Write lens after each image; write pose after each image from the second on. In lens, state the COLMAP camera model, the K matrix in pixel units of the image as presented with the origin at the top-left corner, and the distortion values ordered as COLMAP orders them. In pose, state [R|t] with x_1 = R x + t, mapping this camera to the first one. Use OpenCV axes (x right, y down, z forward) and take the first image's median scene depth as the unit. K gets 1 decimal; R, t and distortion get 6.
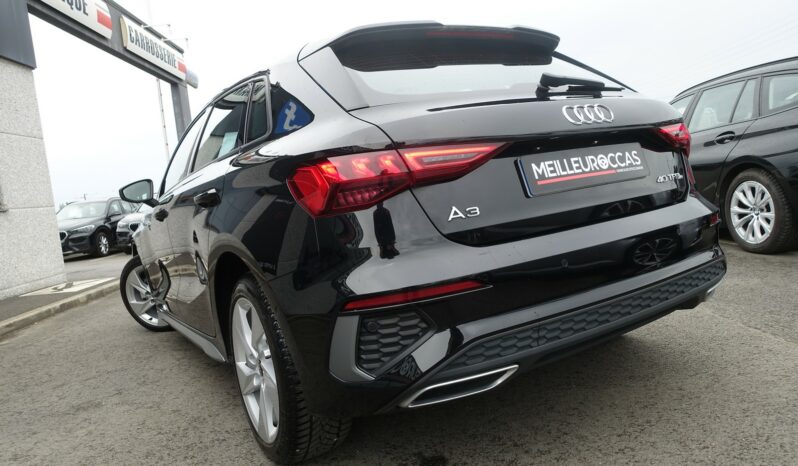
lens RADIAL K [[544.1, 0, 399.0], [0, 544.1, 233.0], [0, 0, 1]] dist [-0.000176, 0.000030]
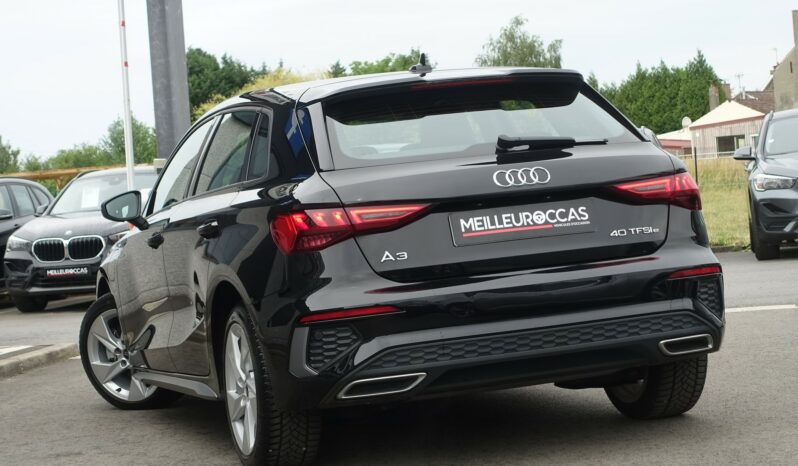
lens RADIAL K [[1801.1, 0, 399.0], [0, 1801.1, 233.0], [0, 0, 1]] dist [-0.064783, -0.259362]
pose [[0.972897, 0.044246, -0.226968, 0.949169], [-0.052348, 0.998184, -0.029801, 0.030030], [0.225237, 0.040875, 0.973446, -2.753011]]
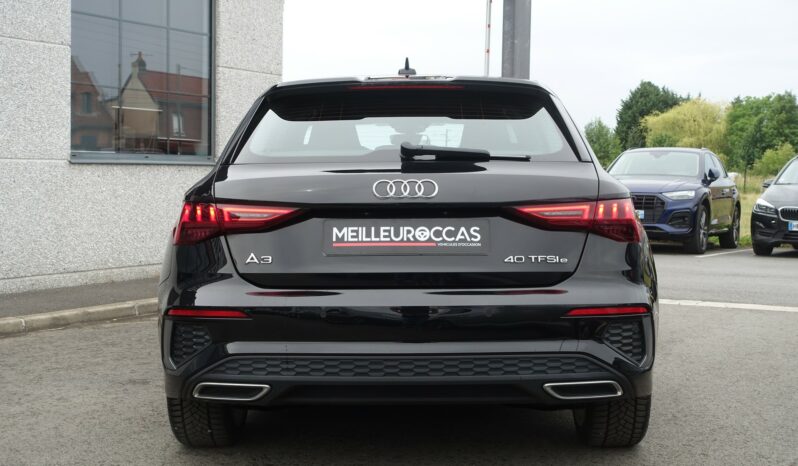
lens RADIAL K [[1075.5, 0, 416.4], [0, 1075.5, 232.4], [0, 0, 1]] dist [-0.017648, -0.041743]
pose [[0.839069, 0.152480, -0.522219, 1.460960], [-0.152520, 0.987354, 0.043233, -0.222818], [0.522207, 0.043373, 0.851715, -0.794414]]
